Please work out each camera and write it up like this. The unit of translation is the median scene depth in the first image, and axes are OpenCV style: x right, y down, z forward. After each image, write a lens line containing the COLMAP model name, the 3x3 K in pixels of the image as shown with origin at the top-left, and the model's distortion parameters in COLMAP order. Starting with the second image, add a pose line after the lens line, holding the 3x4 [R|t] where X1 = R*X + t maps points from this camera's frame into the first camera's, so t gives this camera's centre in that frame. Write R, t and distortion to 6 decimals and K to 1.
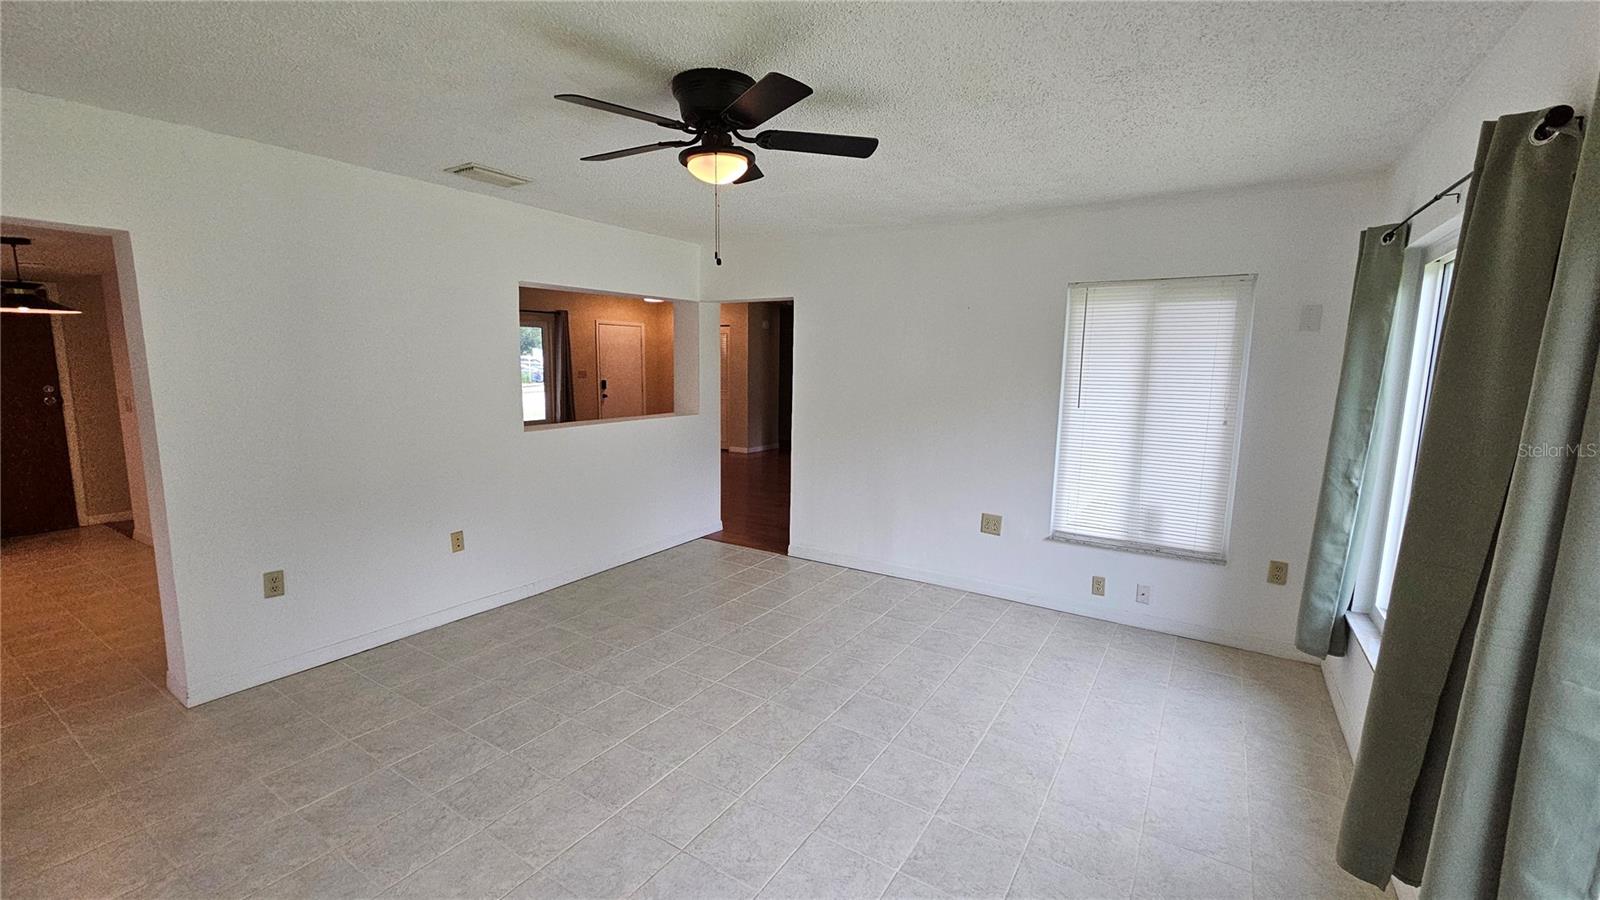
lens RADIAL K [[660.0, 0, 790.3], [0, 660.0, 455.5], [0, 0, 1]] dist [-0.002570, 0.000878]
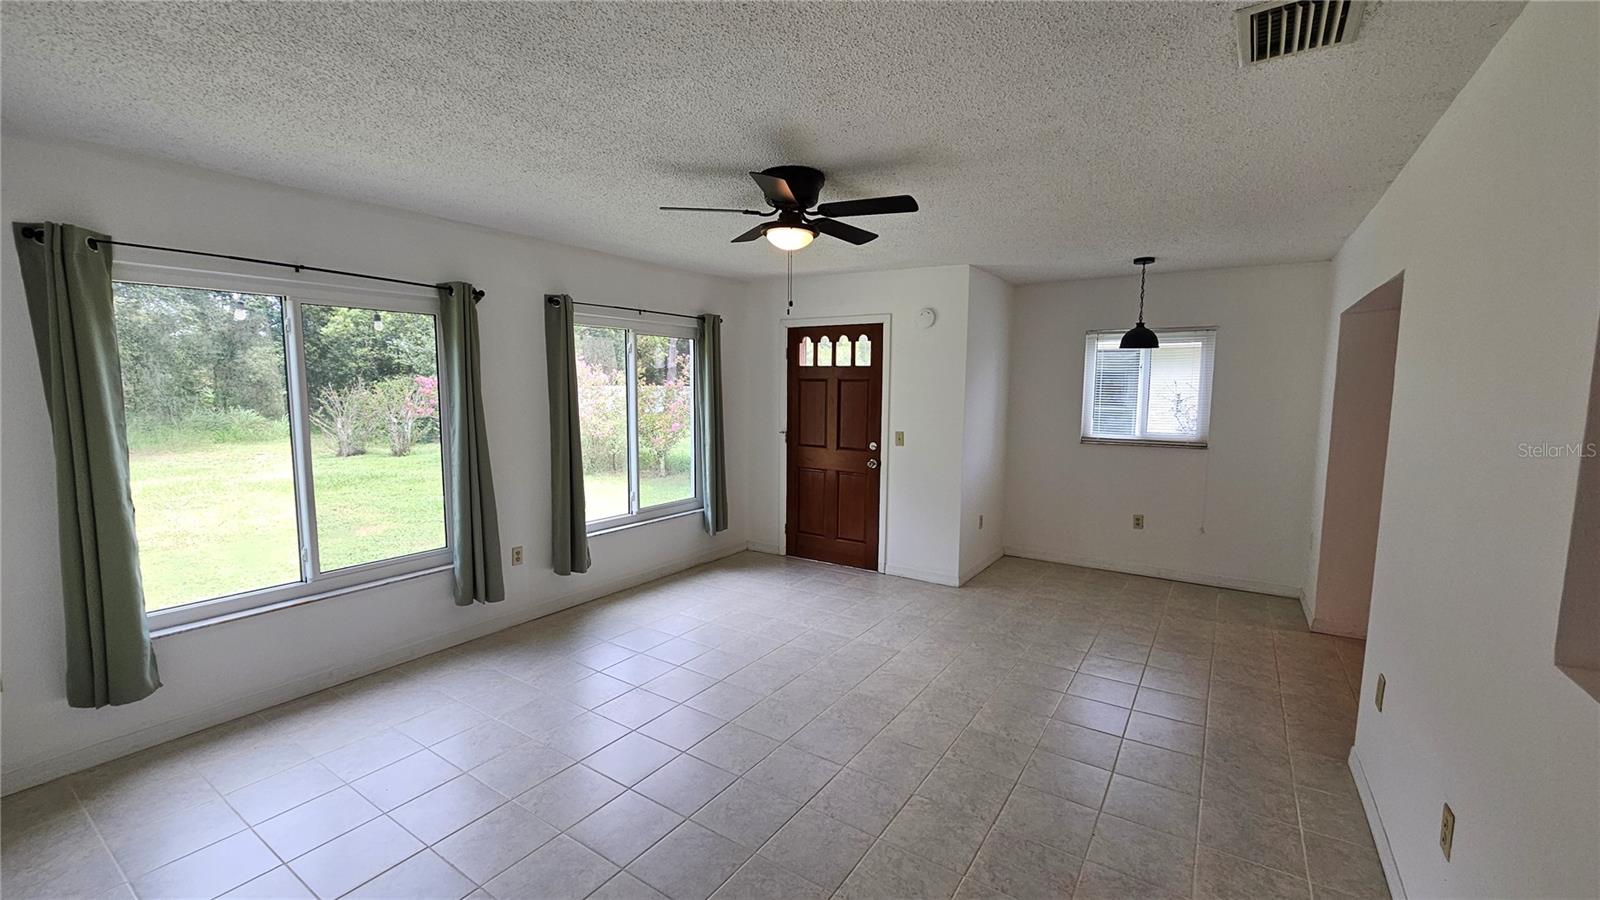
lens RADIAL K [[660.0, 0, 796.0], [0, 660.0, 440.3], [0, 0, 1]] dist [-0.002570, 0.000878]
pose [[-0.999696, -0.022872, 0.009225, -0.105854], [-0.020156, 0.973261, 0.228815, -0.254763], [-0.014212, 0.228559, -0.973426, 1.720126]]
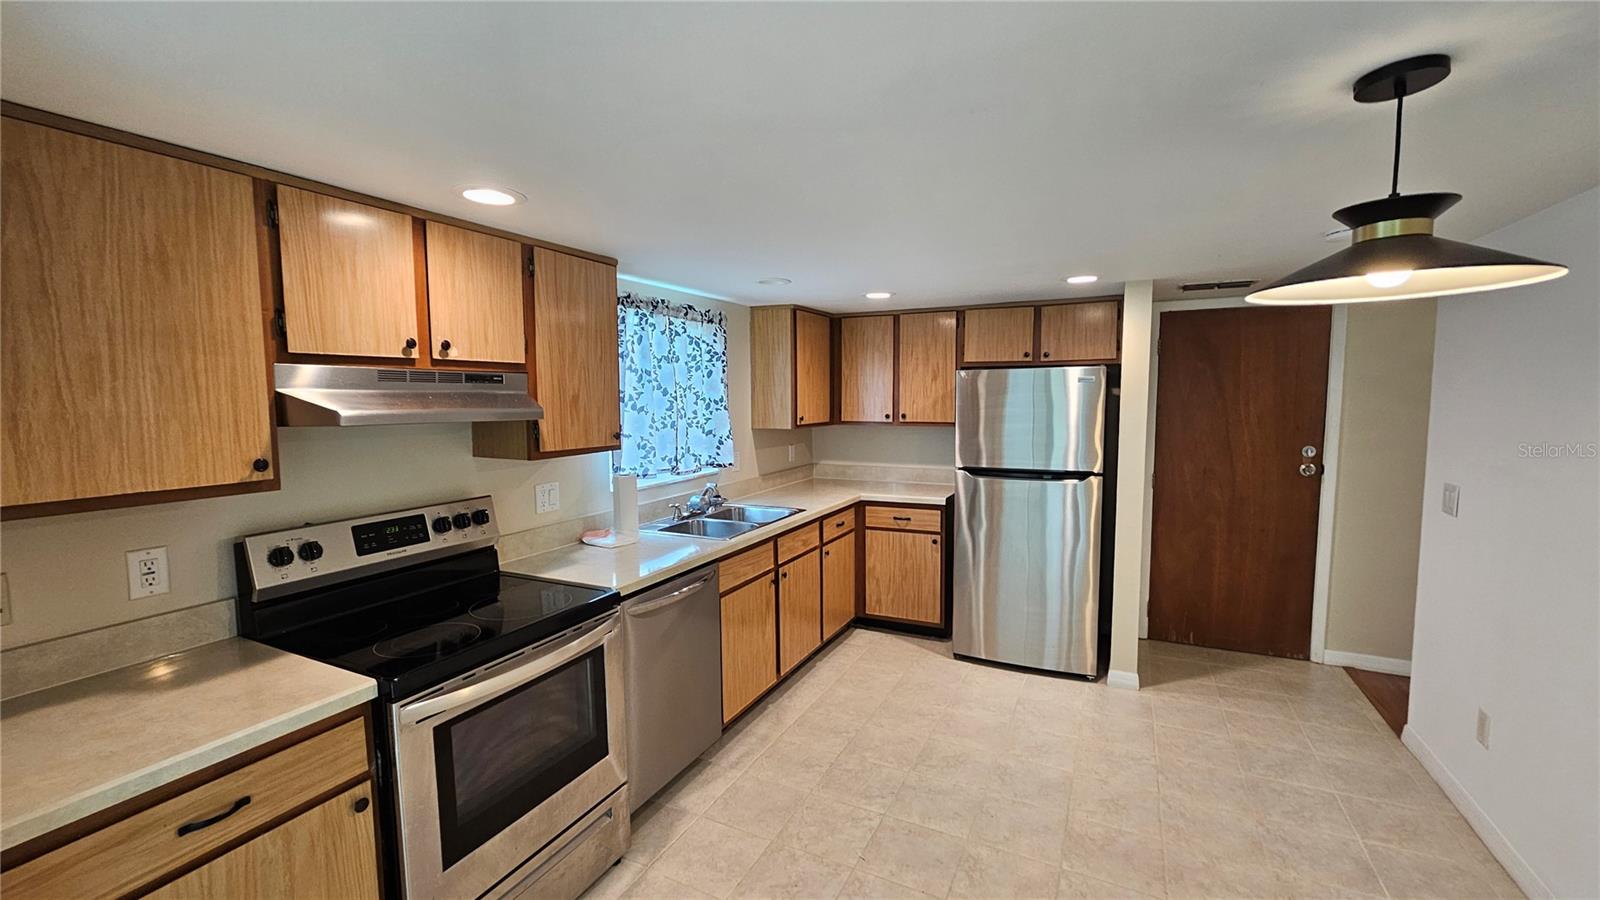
lens RADIAL K [[660.0, 0, 791.8], [0, 660.0, 452.5], [0, 0, 1]] dist [-0.002570, 0.000878]
pose [[0.106870, 0.074668, -0.991465, -0.948585], [-0.132018, 0.989413, 0.060284, -0.129638], [0.985470, 0.124448, 0.115596, 0.742408]]
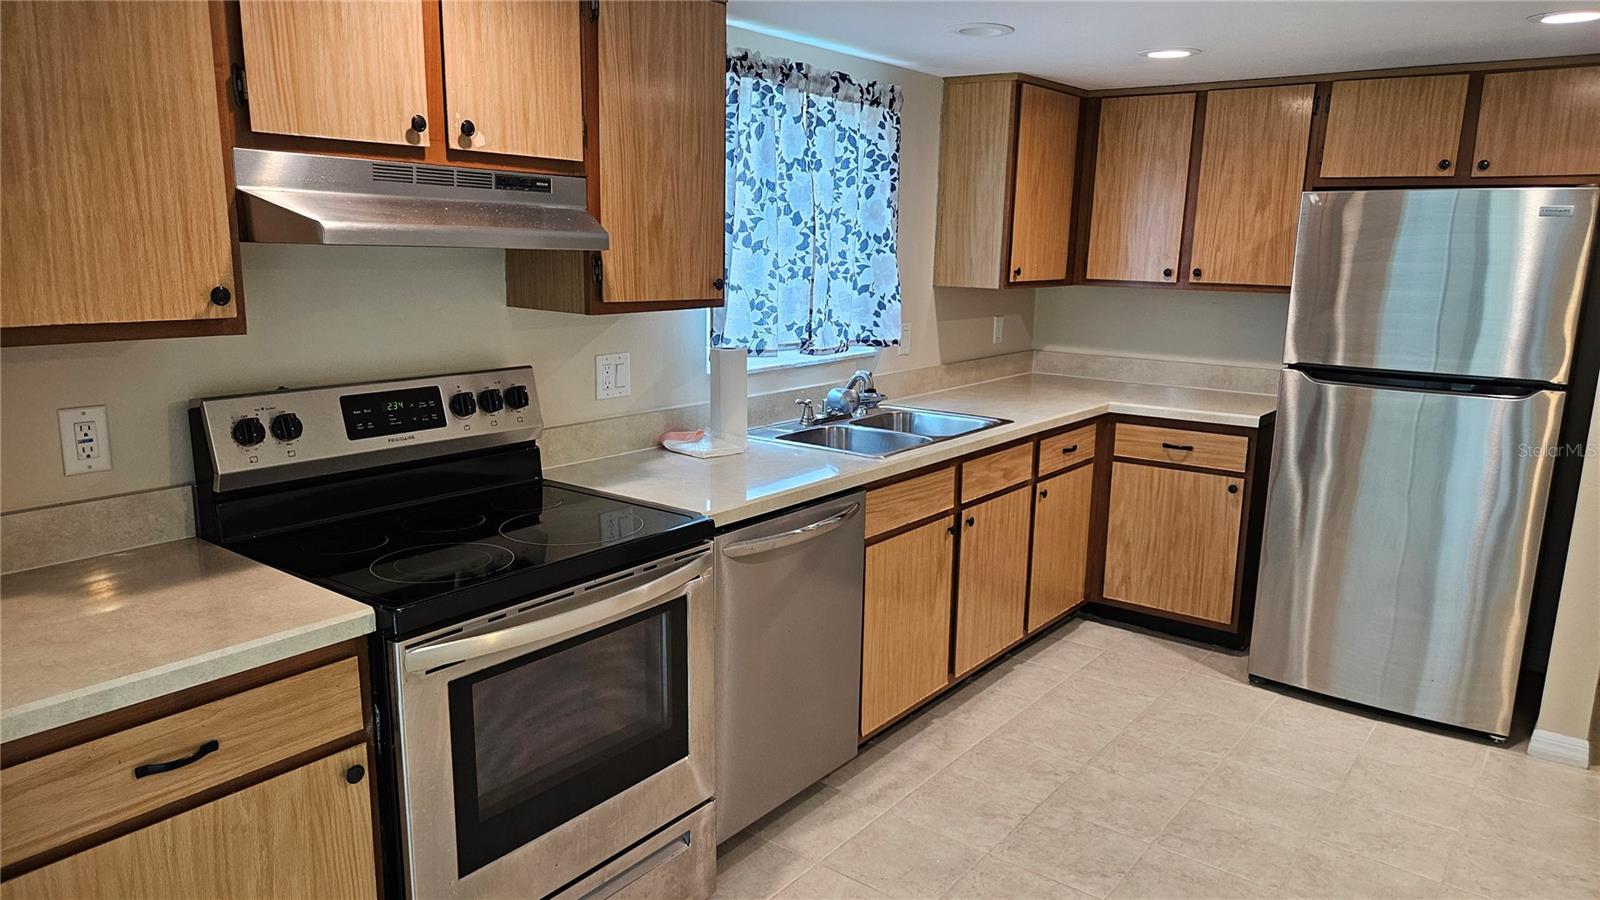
lens RADIAL K [[1067.8, 0, 801.3], [0, 1067.8, 464.5], [0, 0, 1]] dist [0.061073, -0.051920]
pose [[-0.081672, 0.194602, -0.977476, -0.931206], [-0.161743, 0.965164, 0.205665, -0.118599], [0.983447, 0.174897, -0.047351, 0.751486]]
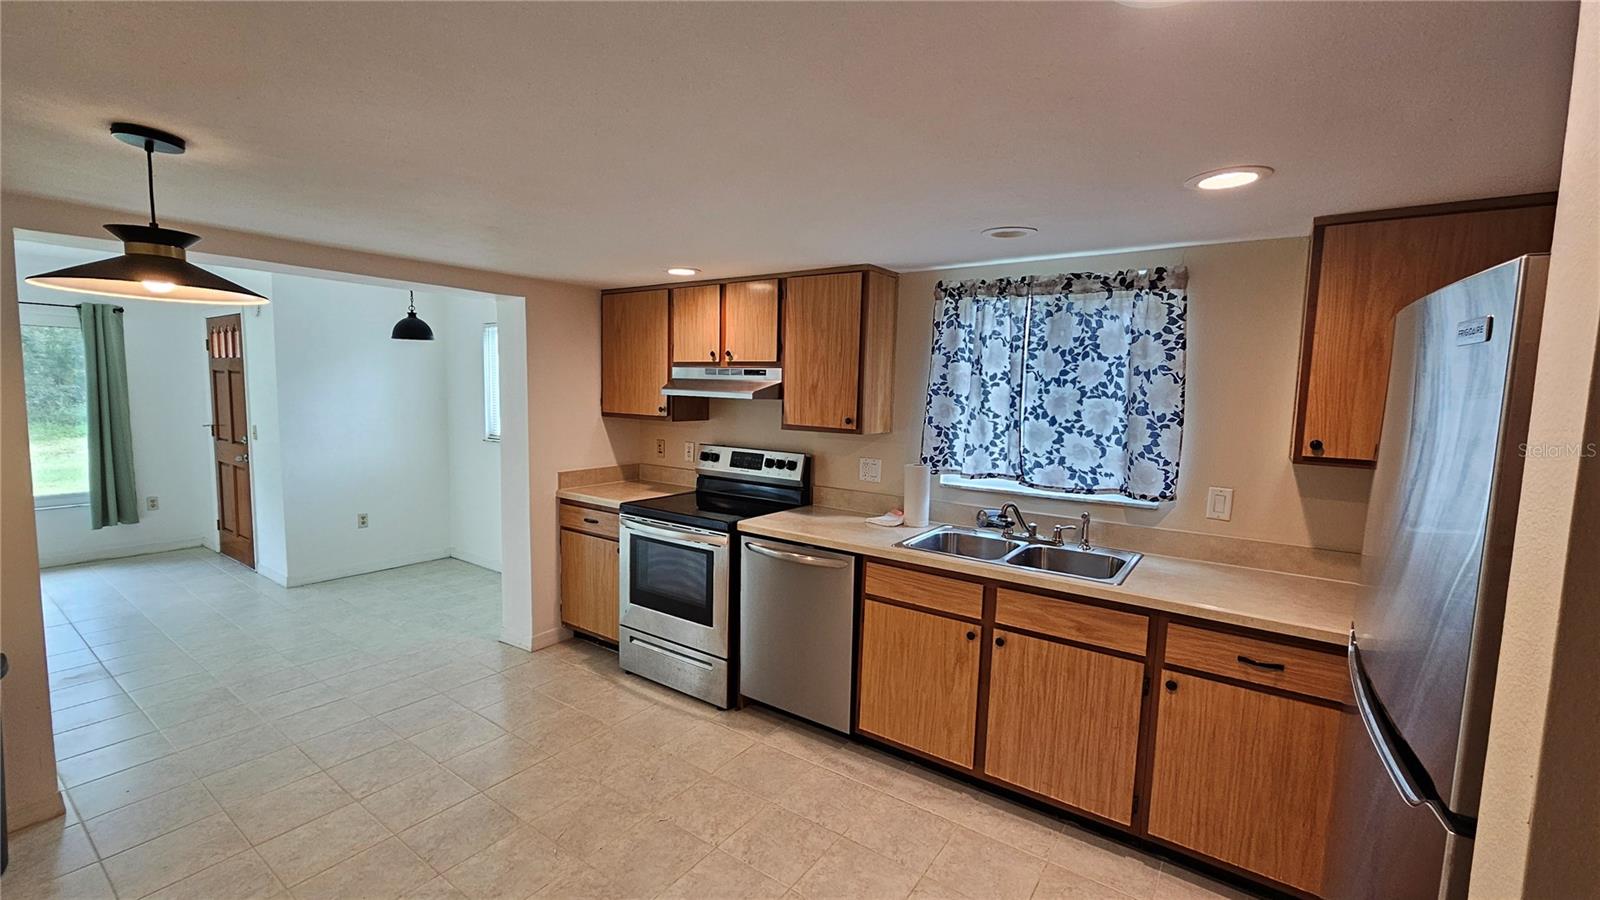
lens RADIAL K [[660.0, 0, 791.0], [0, 660.0, 450.6], [0, 0, 1]] dist [-0.002570, 0.000878]
pose [[-0.998370, -0.038796, 0.041858, -1.790565], [-0.027771, 0.970971, 0.237580, -0.259096], [-0.049860, 0.236030, -0.970466, 1.594244]]
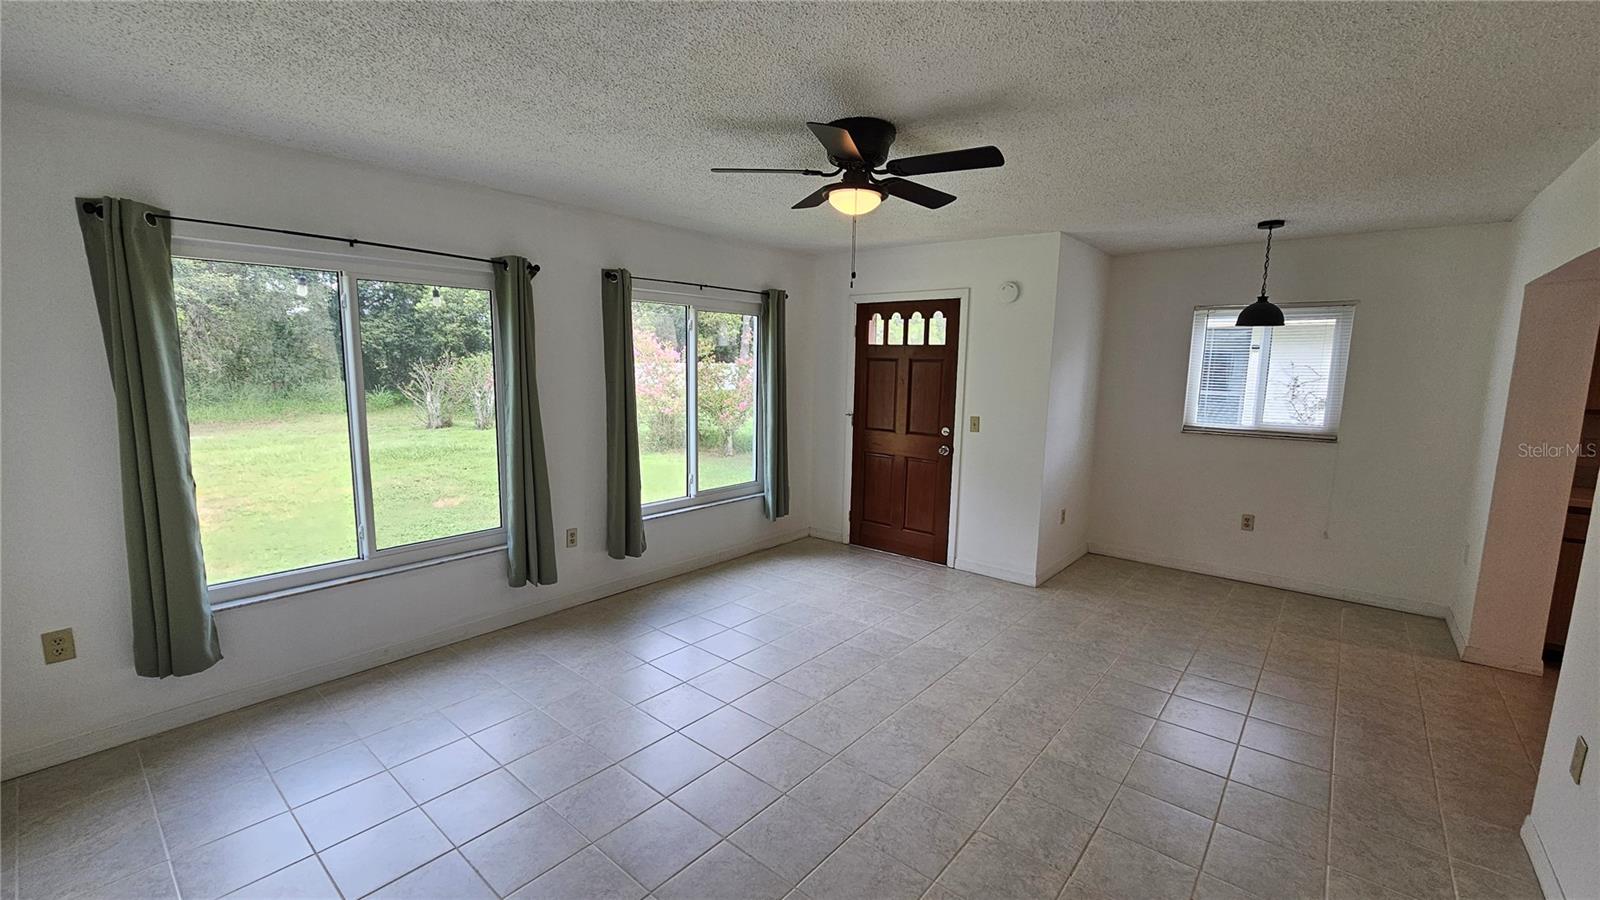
lens RADIAL K [[660.0, 0, 790.9], [0, 660.0, 446.2], [0, 0, 1]] dist [-0.002570, 0.000878]
pose [[-0.991052, -0.046480, 0.125121, -0.121836], [-0.010923, 0.962507, 0.271037, -0.245931], [-0.133028, 0.267246, -0.954402, 1.629976]]
